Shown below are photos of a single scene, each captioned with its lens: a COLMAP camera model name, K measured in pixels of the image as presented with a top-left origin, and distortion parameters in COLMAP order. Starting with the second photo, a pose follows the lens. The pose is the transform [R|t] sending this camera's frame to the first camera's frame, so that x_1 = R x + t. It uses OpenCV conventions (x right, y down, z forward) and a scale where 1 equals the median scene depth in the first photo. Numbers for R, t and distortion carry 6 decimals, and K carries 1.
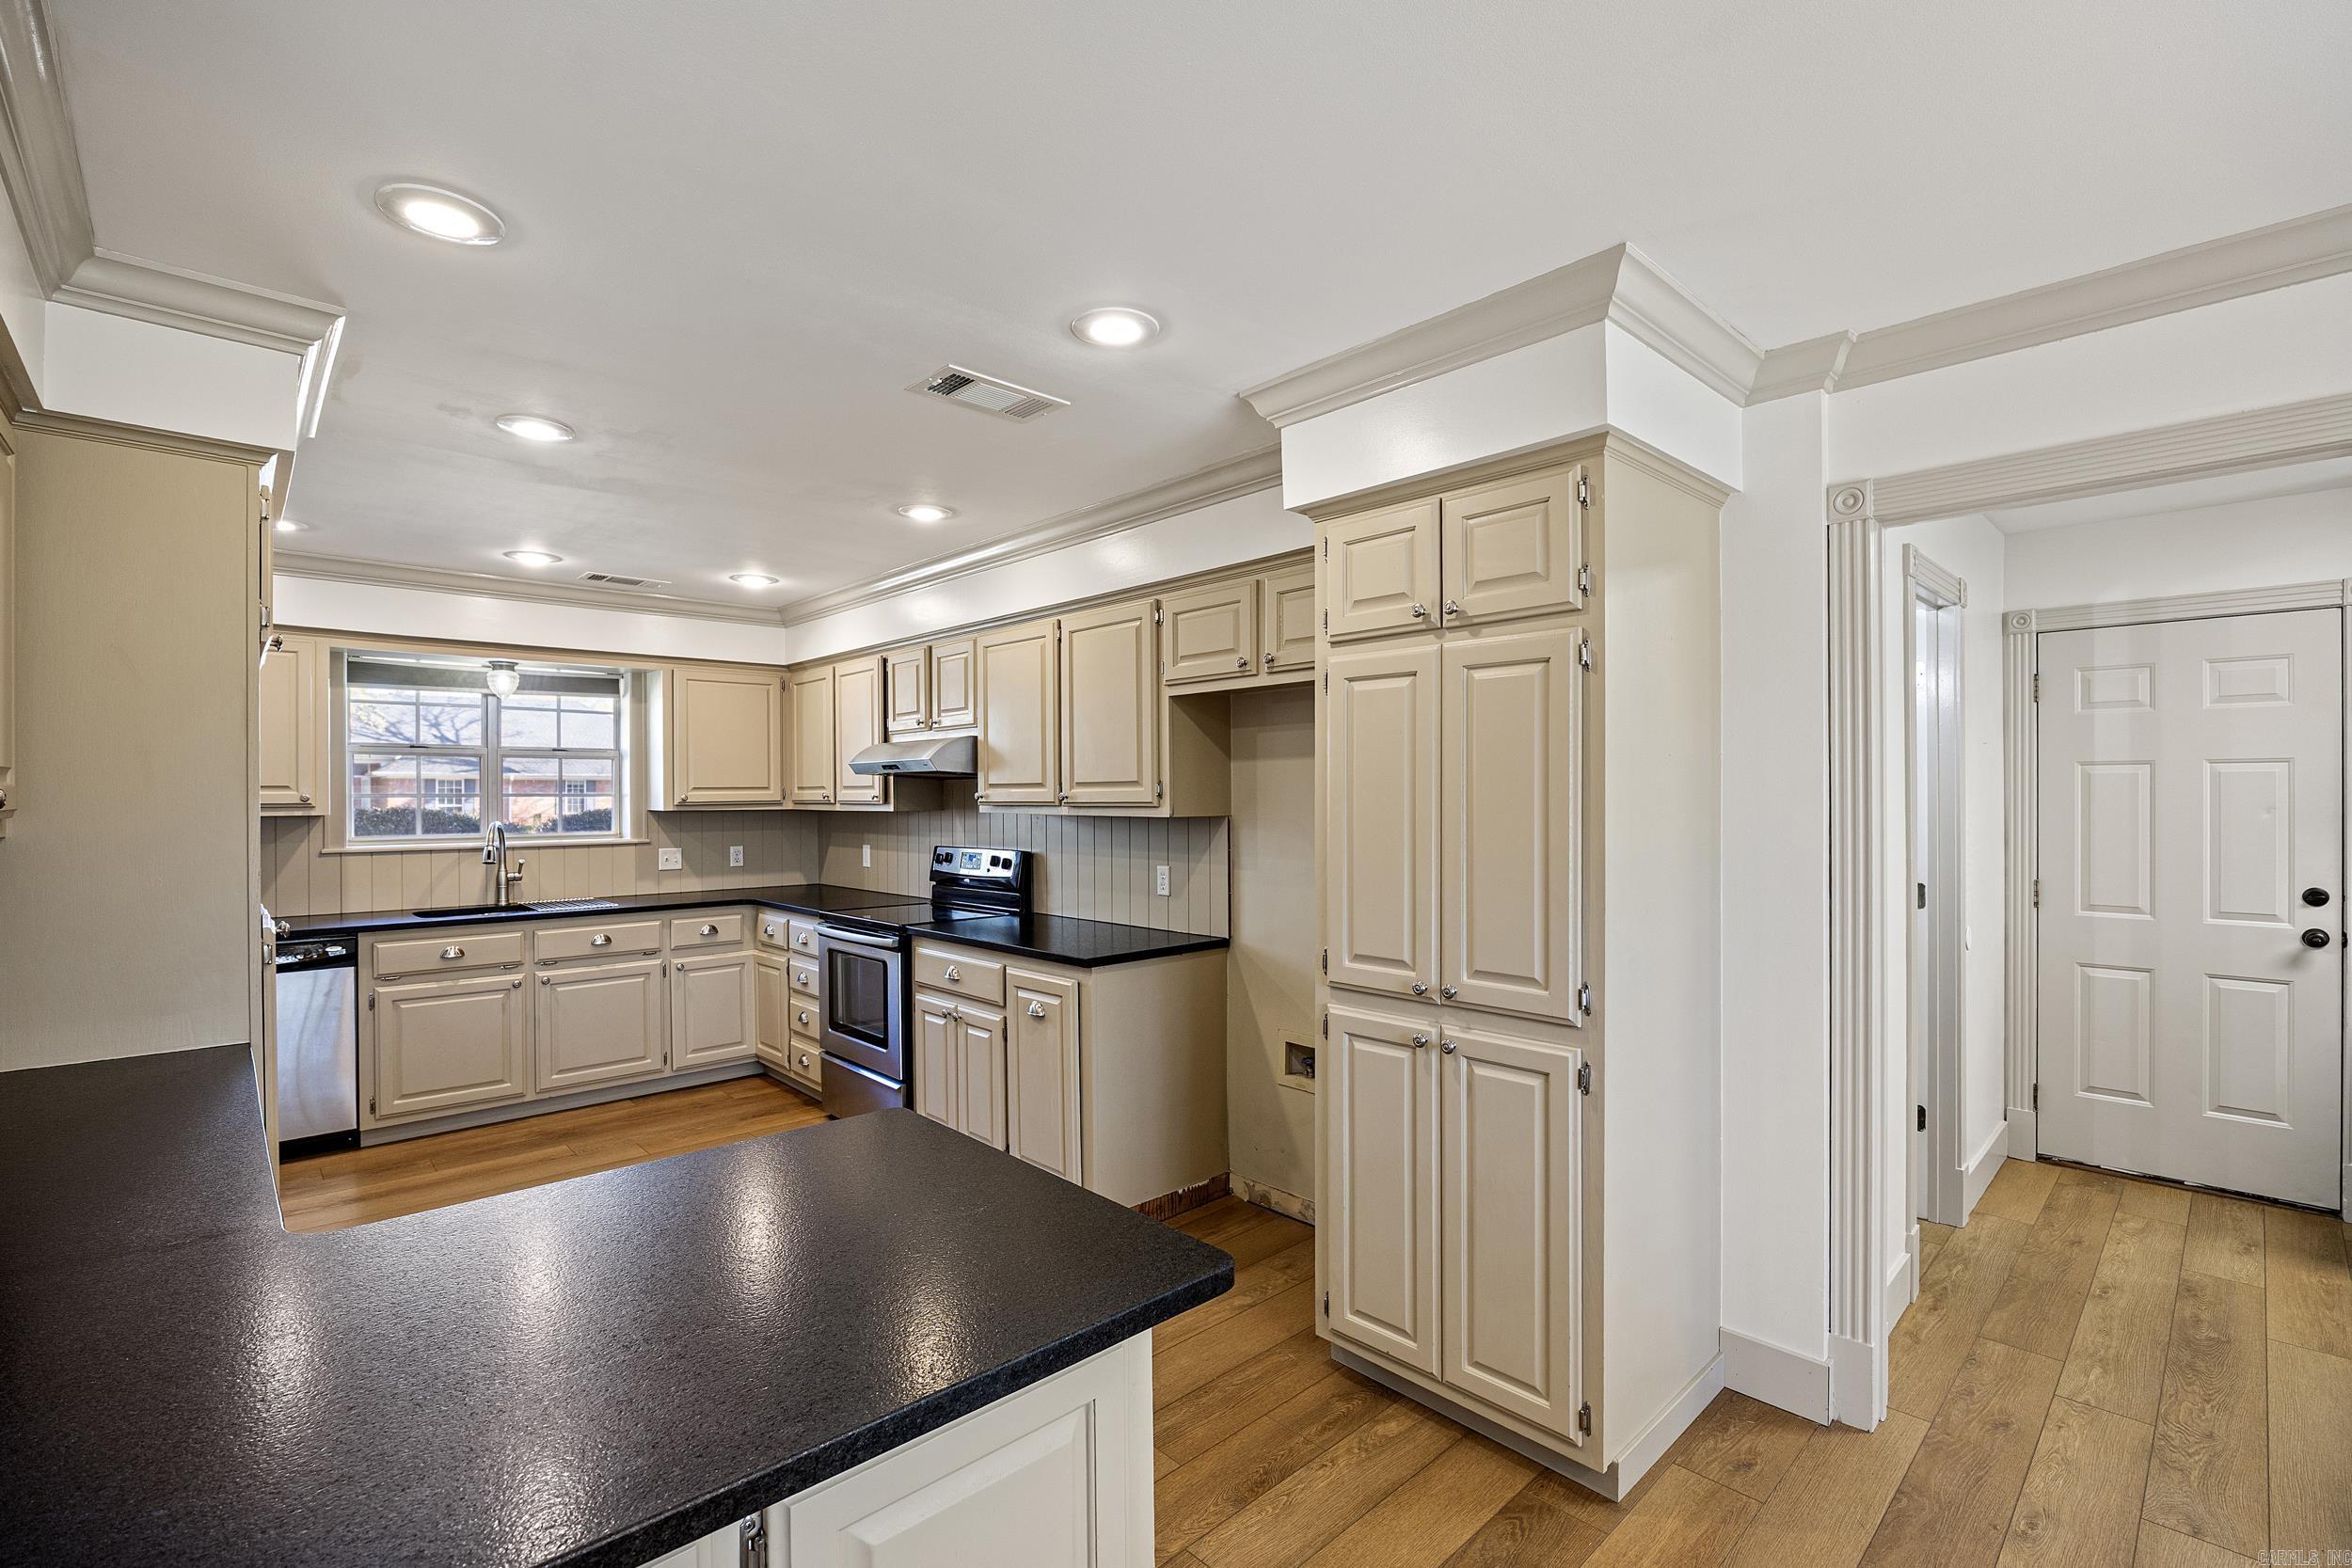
lens RADIAL K [[1023.1, 0, 1184.5], [0, 1023.1, 797.2], [0, 0, 1]] dist [-0.013928, -0.000866]
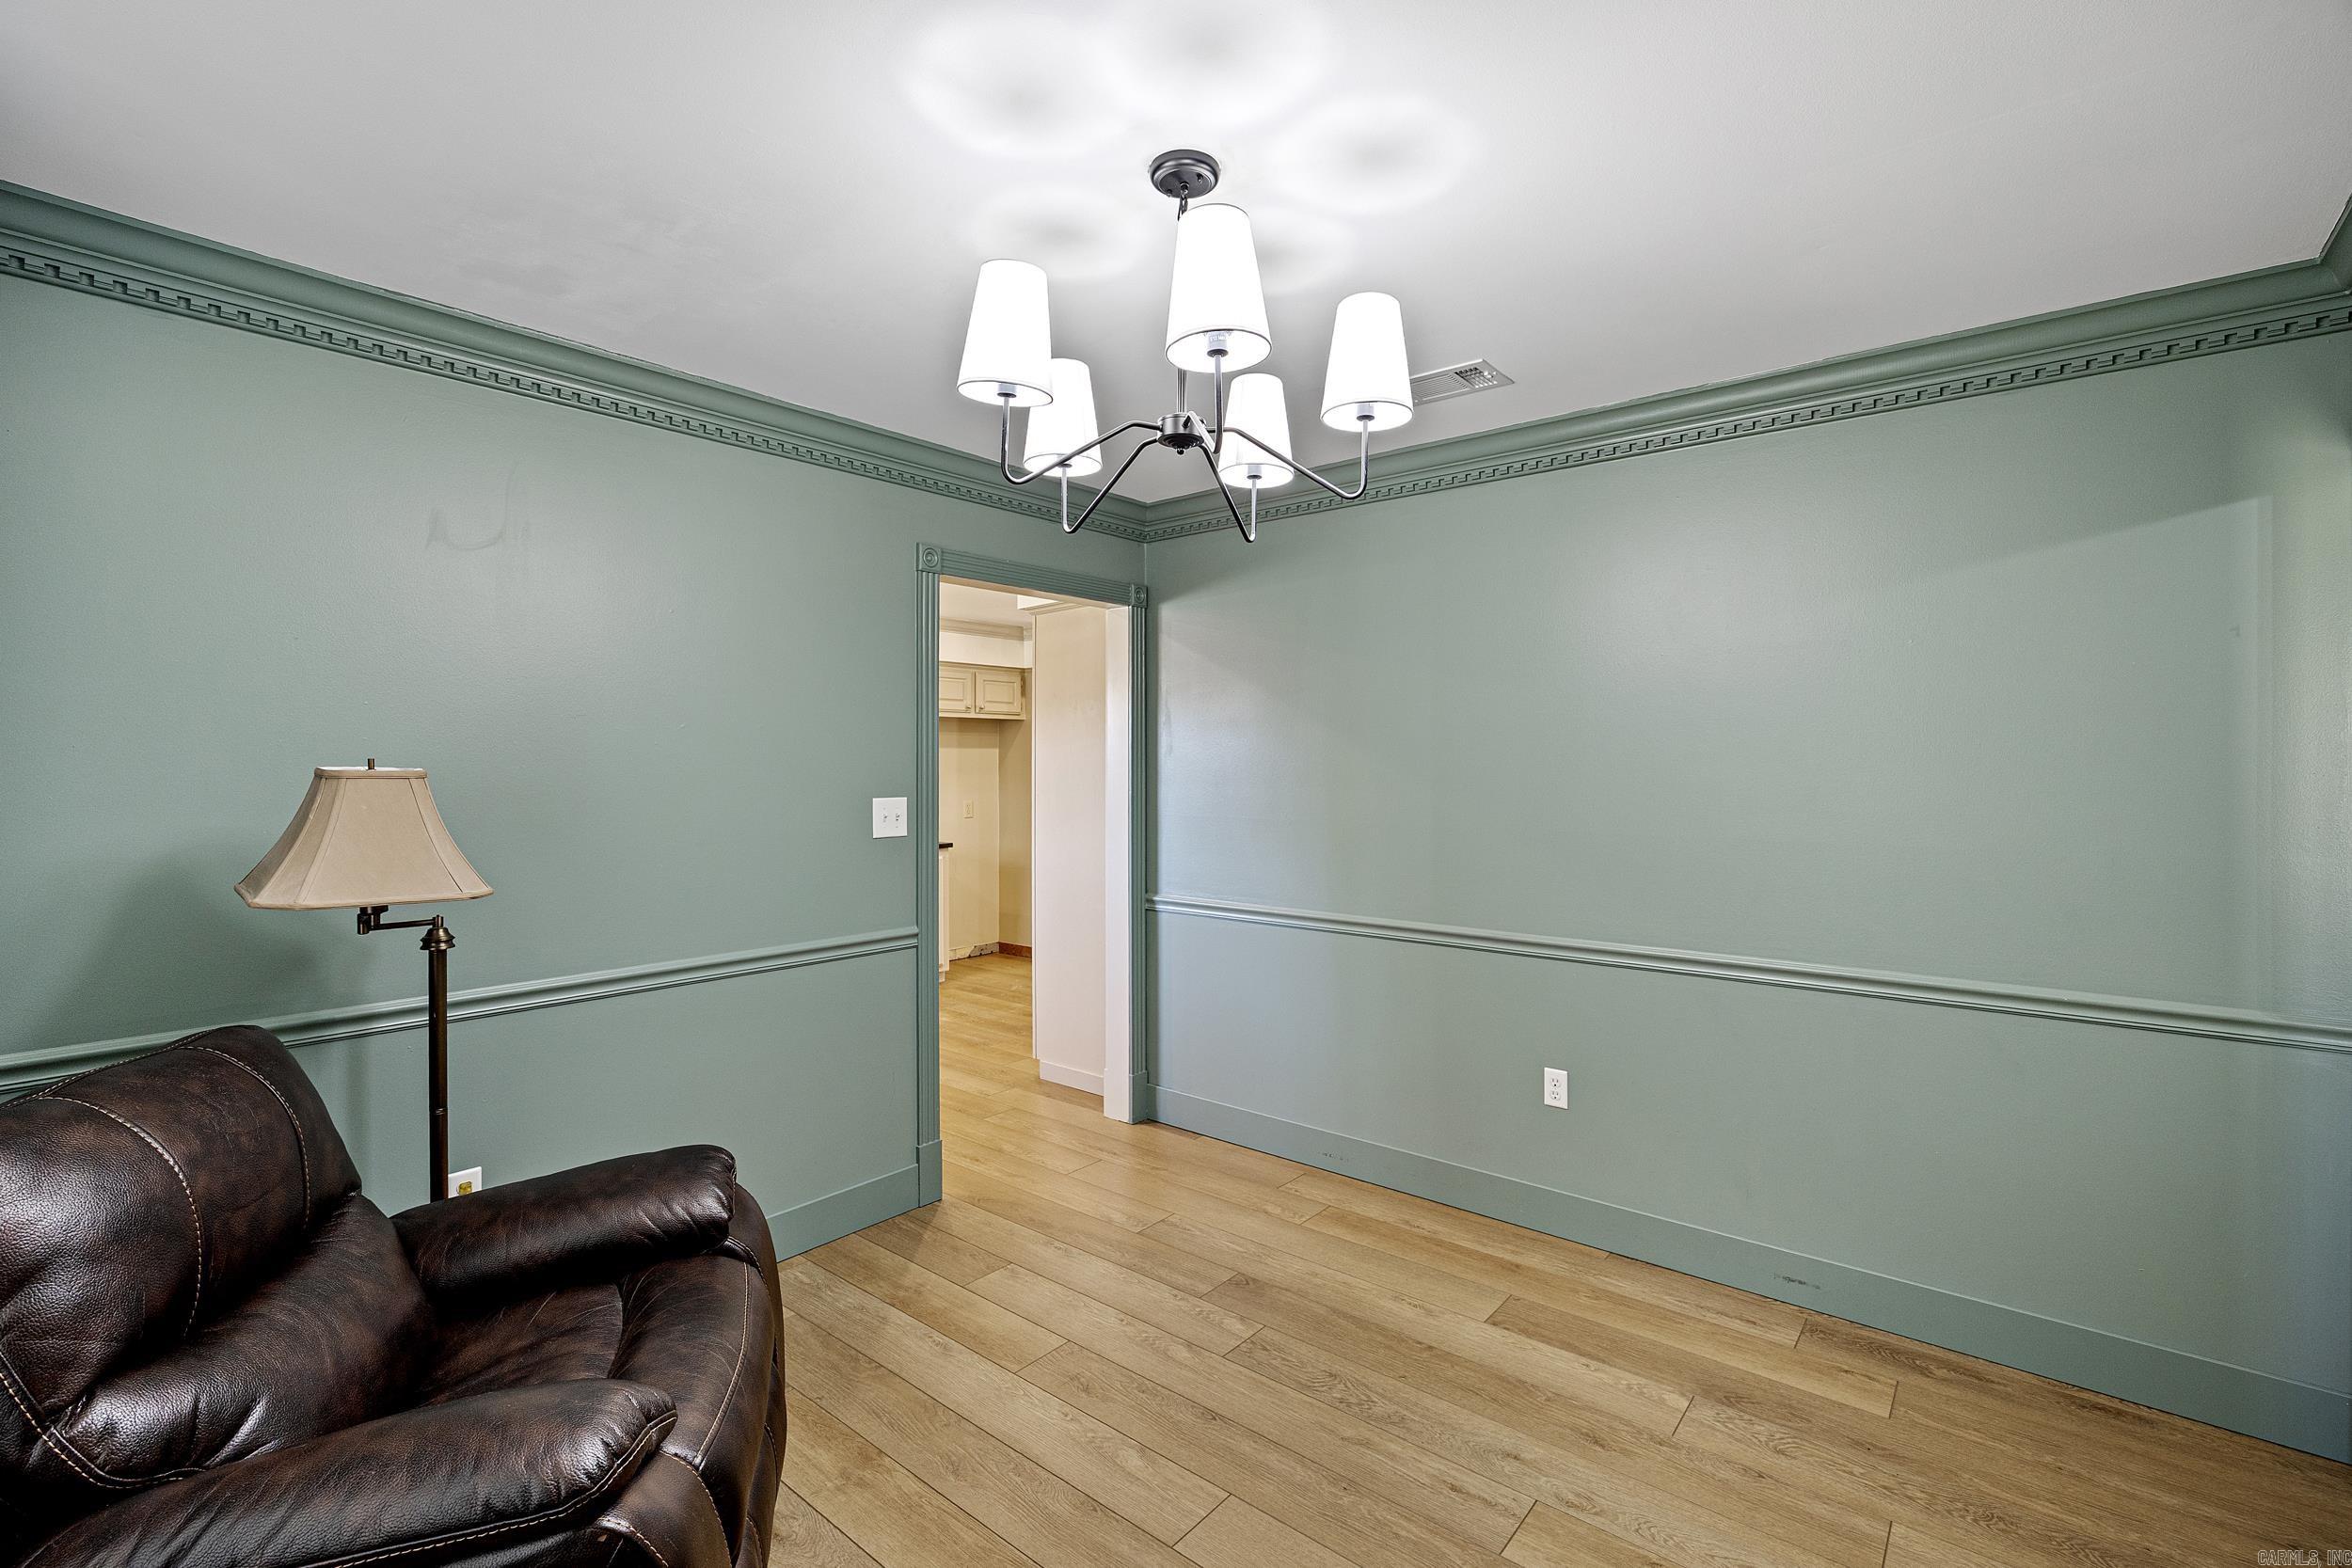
lens RADIAL K [[1049.5, 0, 1180.6], [0, 1049.5, 766.3], [0, 0, 1]] dist [-0.001243, -0.000032]
pose [[-0.121471, 0.001498, 0.992594, -1.510705], [0.001723, 0.999998, -0.001298, 0.003487], [-0.992593, 0.001552, -0.121473, 0.528415]]
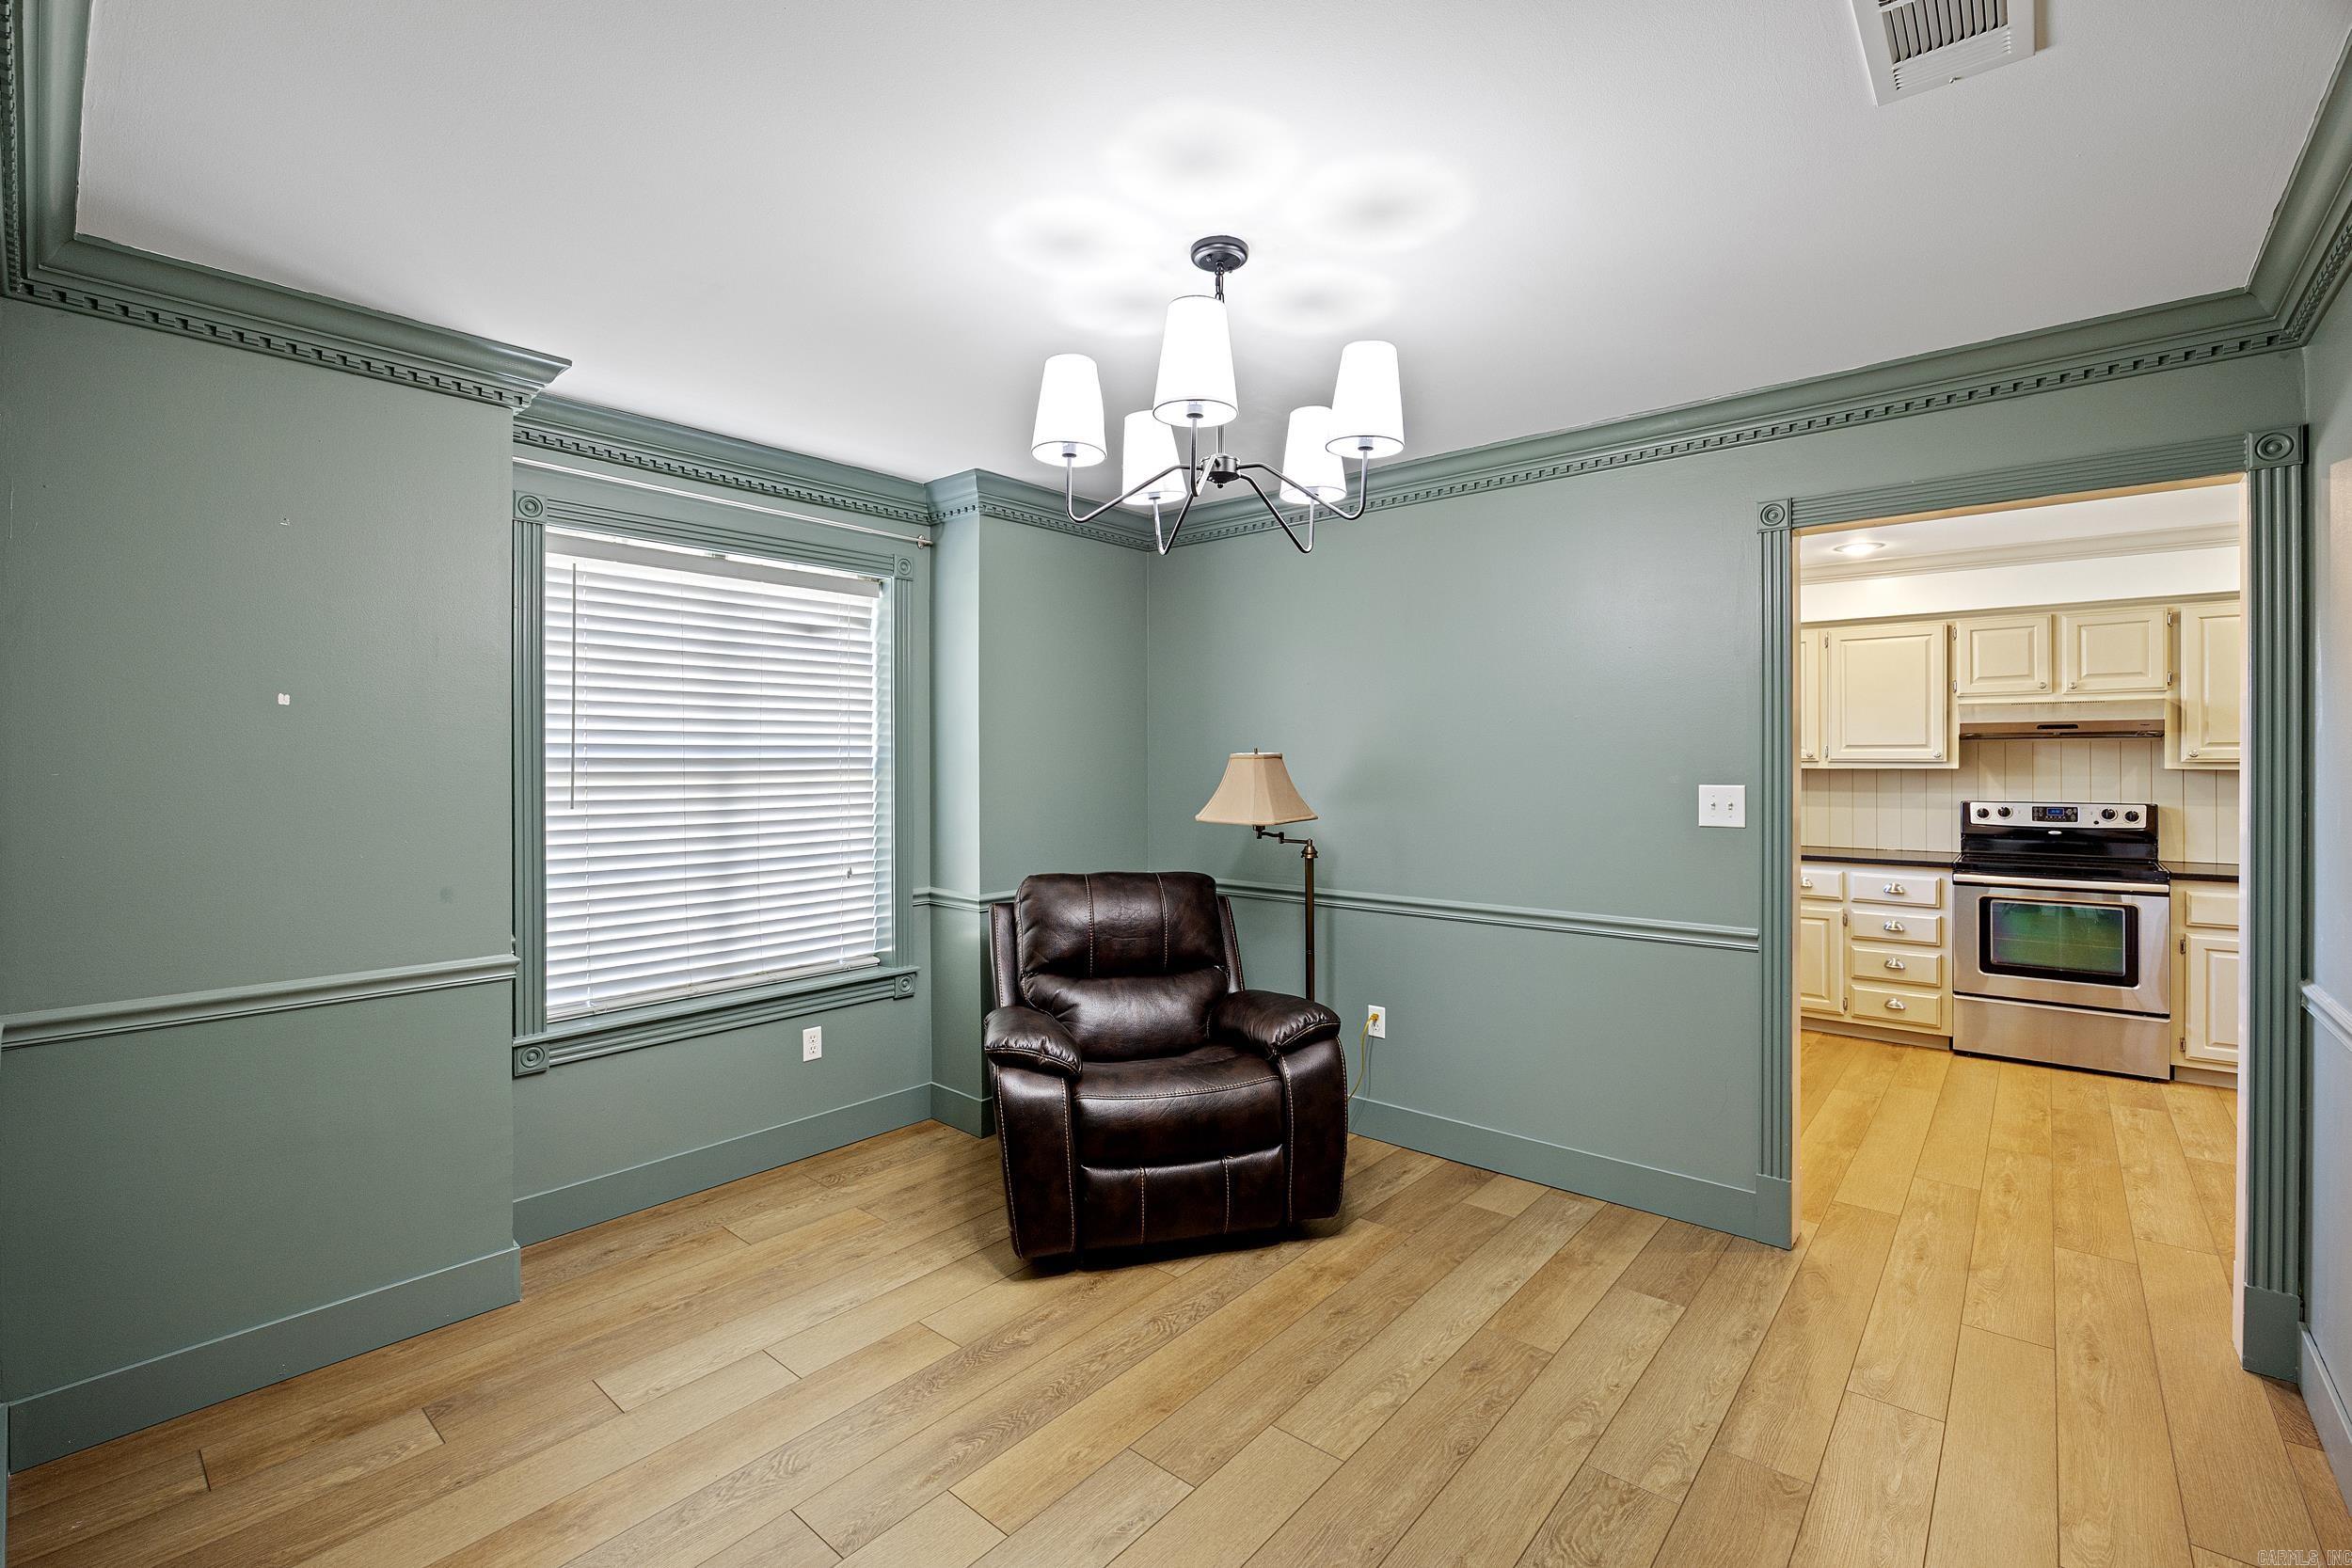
lens RADIAL K [[1023.1, 0, 1183.1], [0, 1023.1, 771.7], [0, 0, 1]] dist [-0.013928, -0.000866]
pose [[0.993312, 0.001334, 0.115456, -1.204432], [-0.002457, 0.999951, 0.009585, 0.009363], [-0.115438, -0.009804, 0.993266, 0.048836]]
